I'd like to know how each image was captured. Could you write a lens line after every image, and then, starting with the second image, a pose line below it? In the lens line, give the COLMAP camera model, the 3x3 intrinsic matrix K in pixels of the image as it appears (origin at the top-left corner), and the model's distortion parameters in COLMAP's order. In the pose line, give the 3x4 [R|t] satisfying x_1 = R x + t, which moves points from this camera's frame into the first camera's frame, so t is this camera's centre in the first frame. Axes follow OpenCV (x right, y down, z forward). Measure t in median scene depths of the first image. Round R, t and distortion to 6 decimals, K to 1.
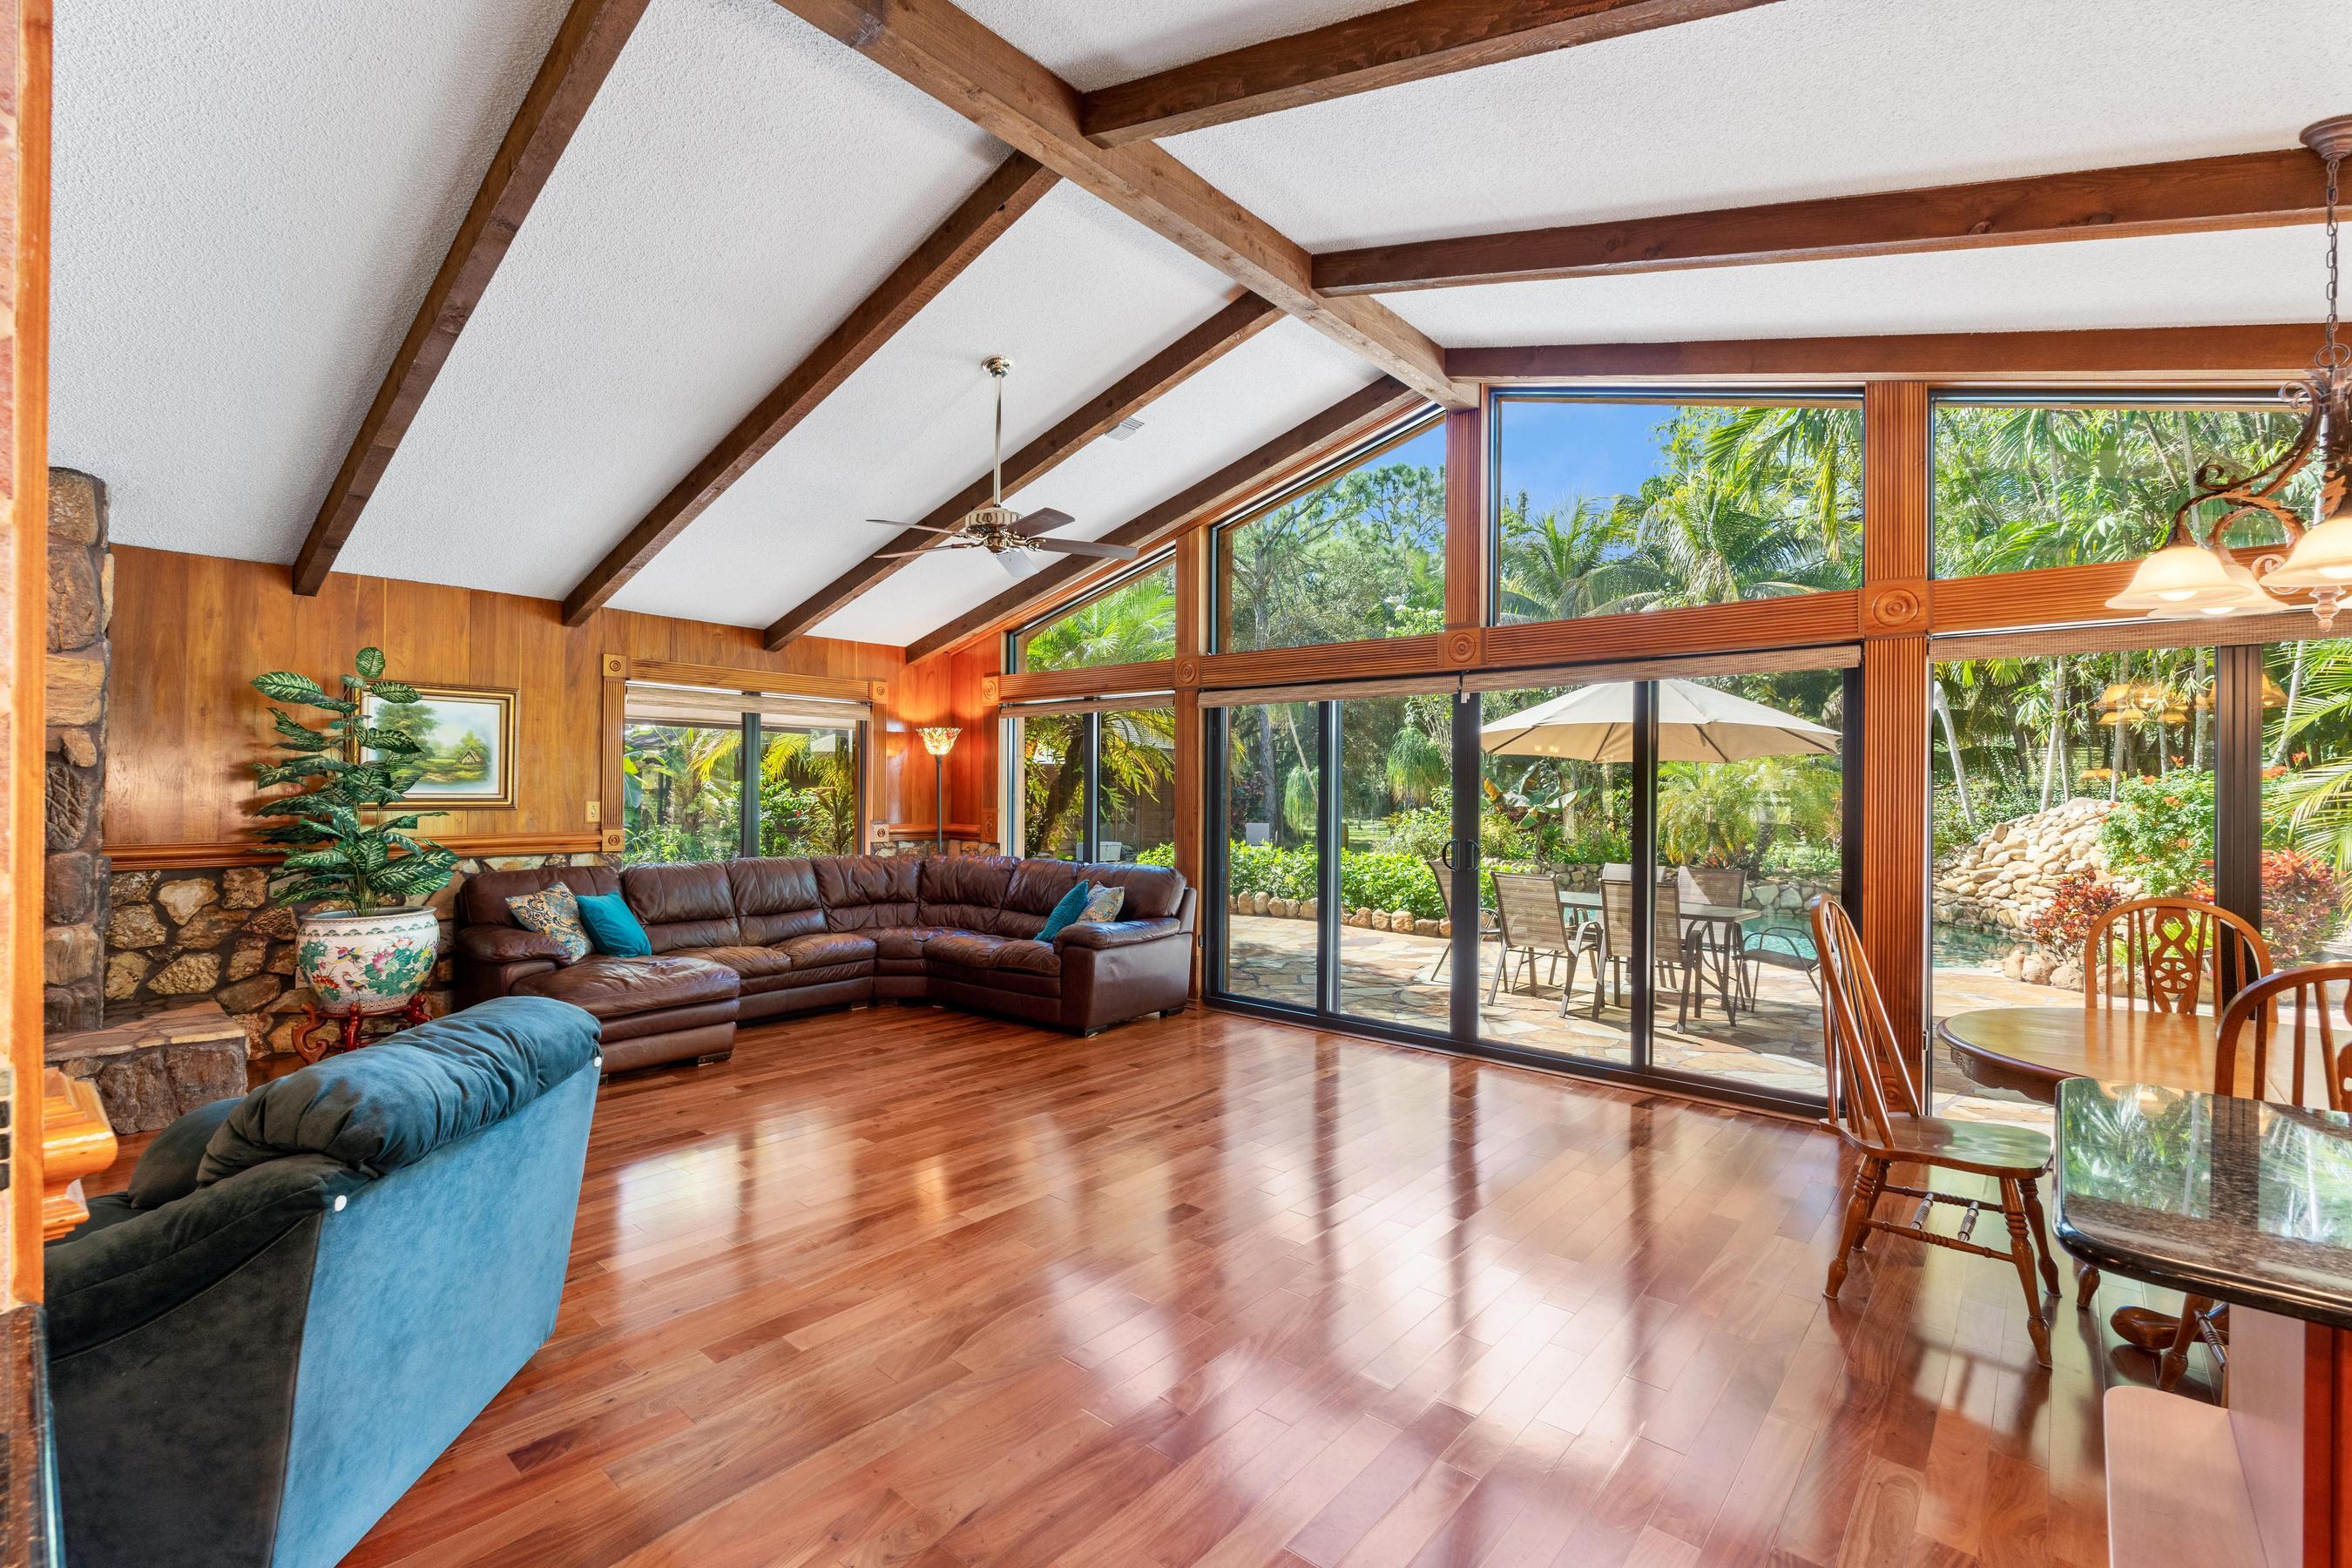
lens RADIAL K [[1049.5, 0, 1175.9], [0, 1049.5, 785.8], [0, 0, 1]] dist [-0.005241, 0.000731]
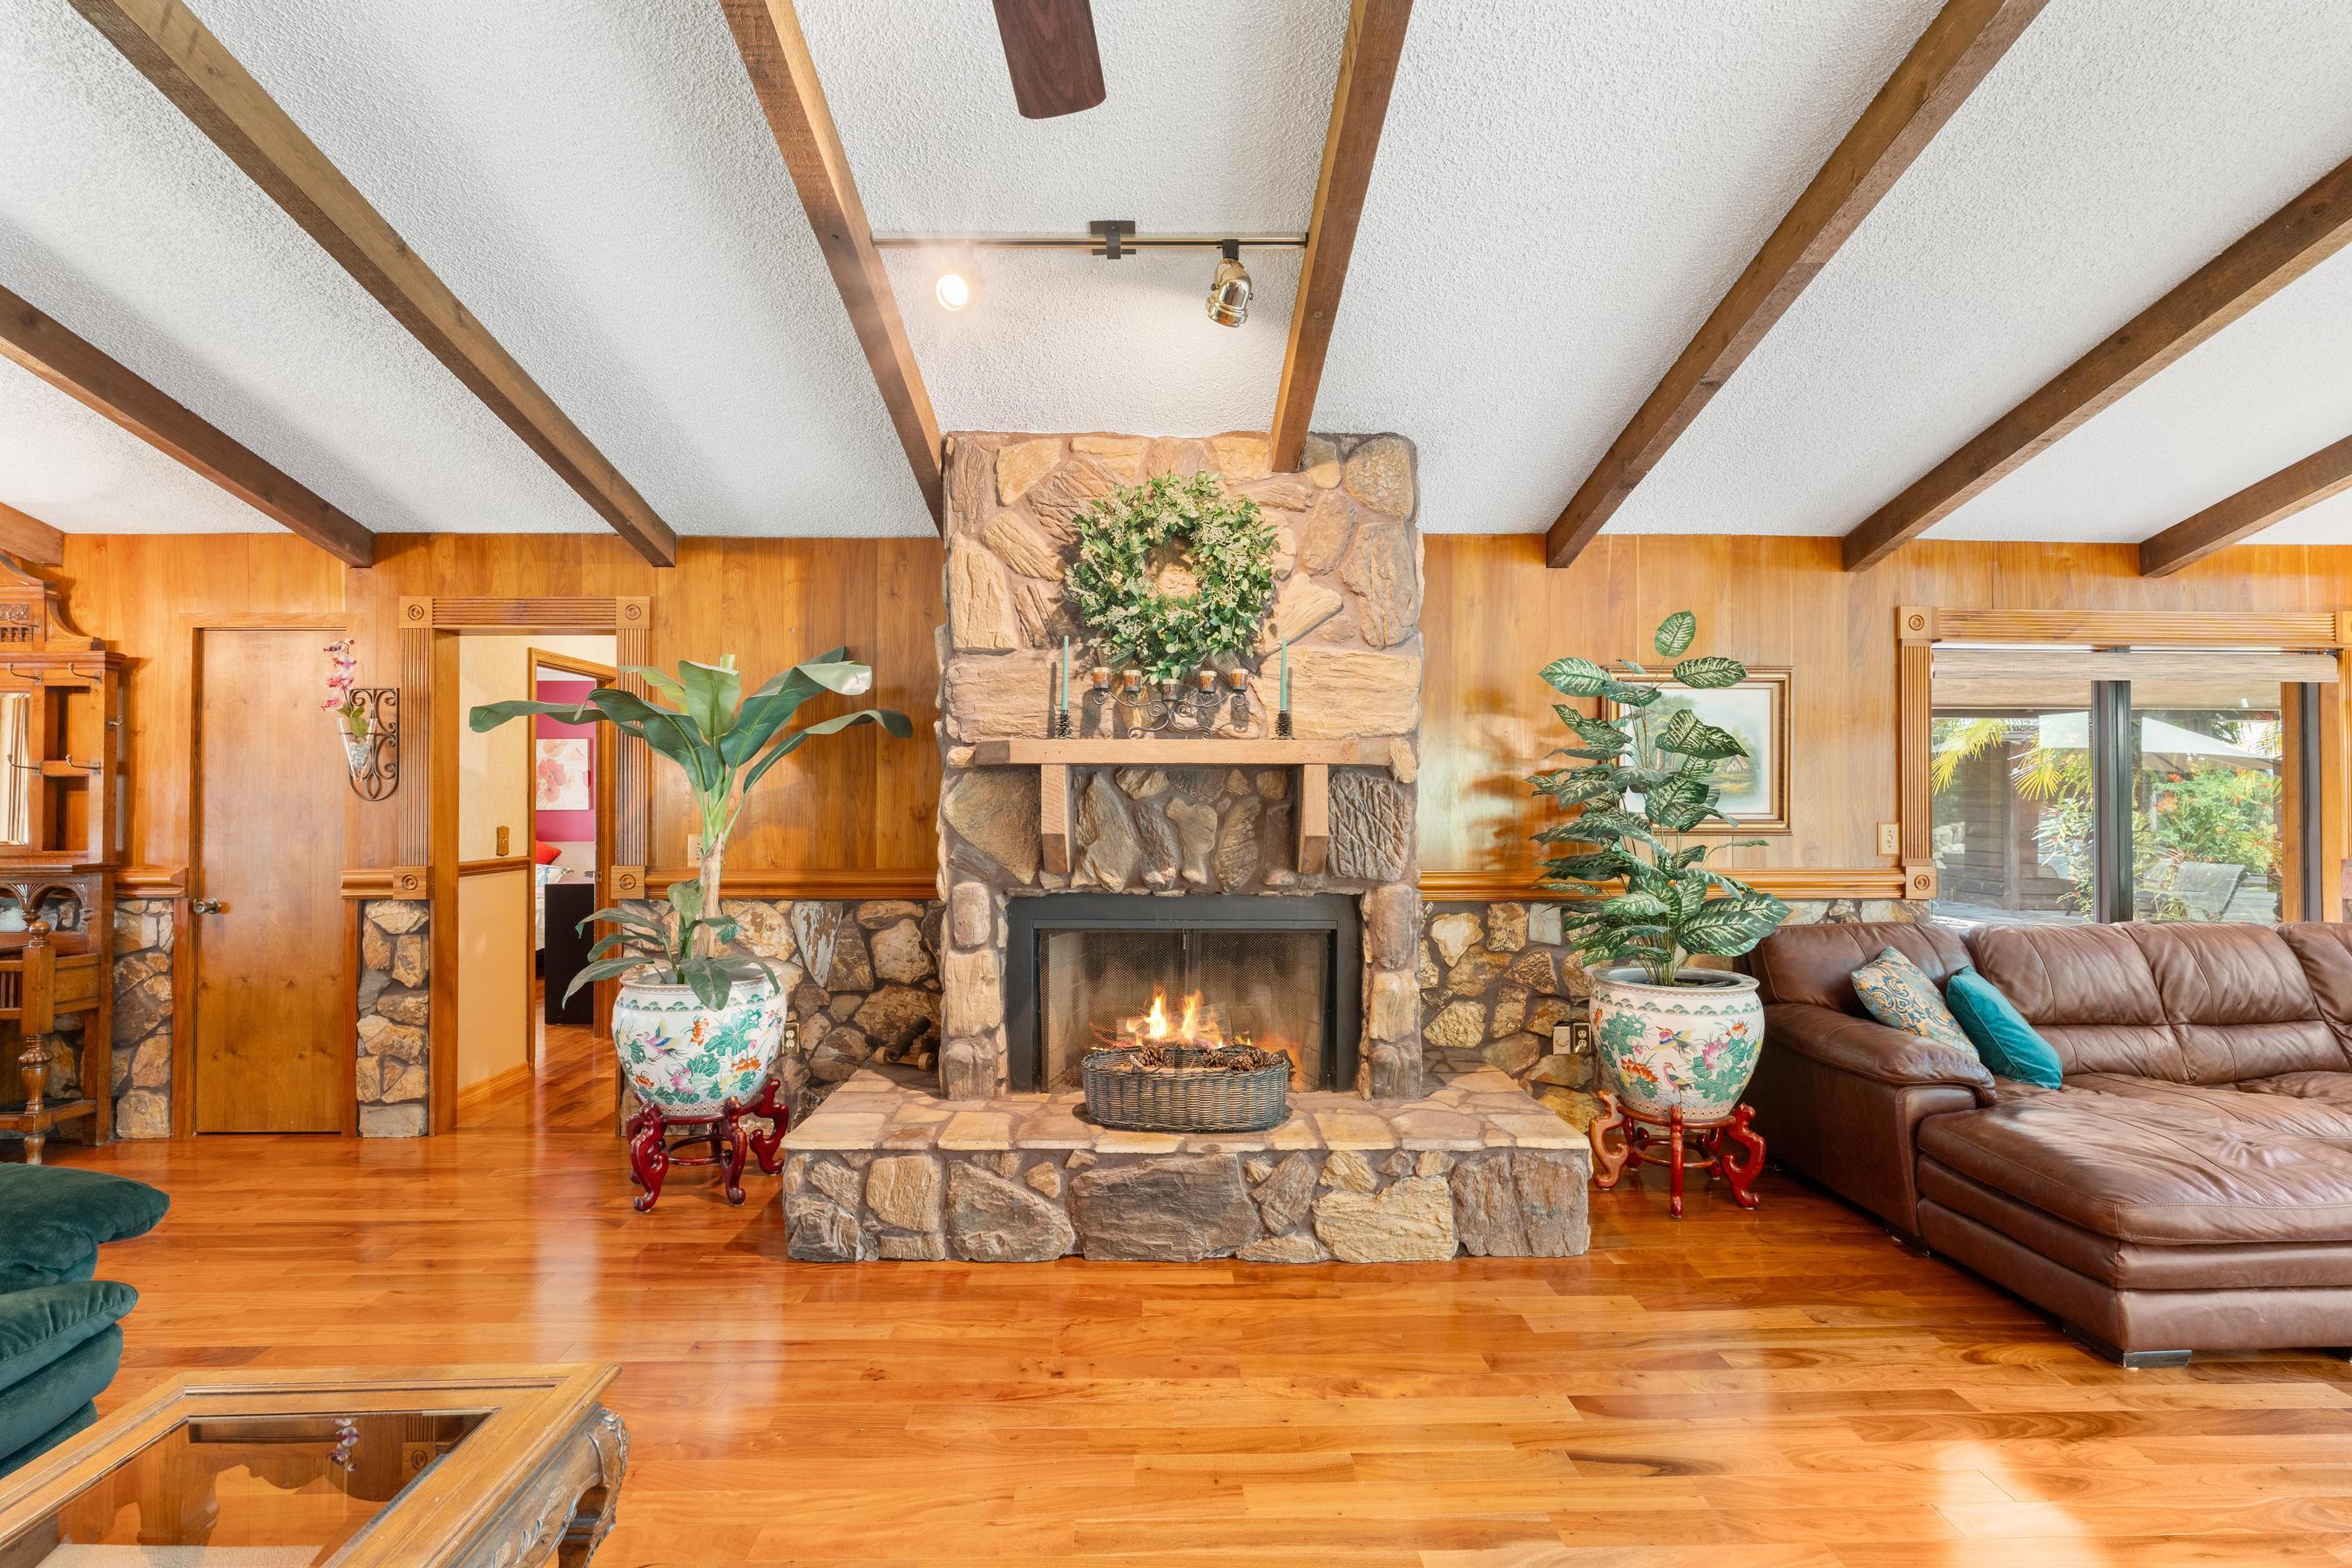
lens RADIAL K [[1049.5, 0, 1169.9], [0, 1049.5, 796.5], [0, 0, 1]] dist [-0.005241, 0.000731]
pose [[0.669849, -0.008844, -0.742444, -0.458935], [0.007724, 0.999958, -0.004942, -0.004216], [0.742457, -0.002425, 0.669890, 0.247435]]
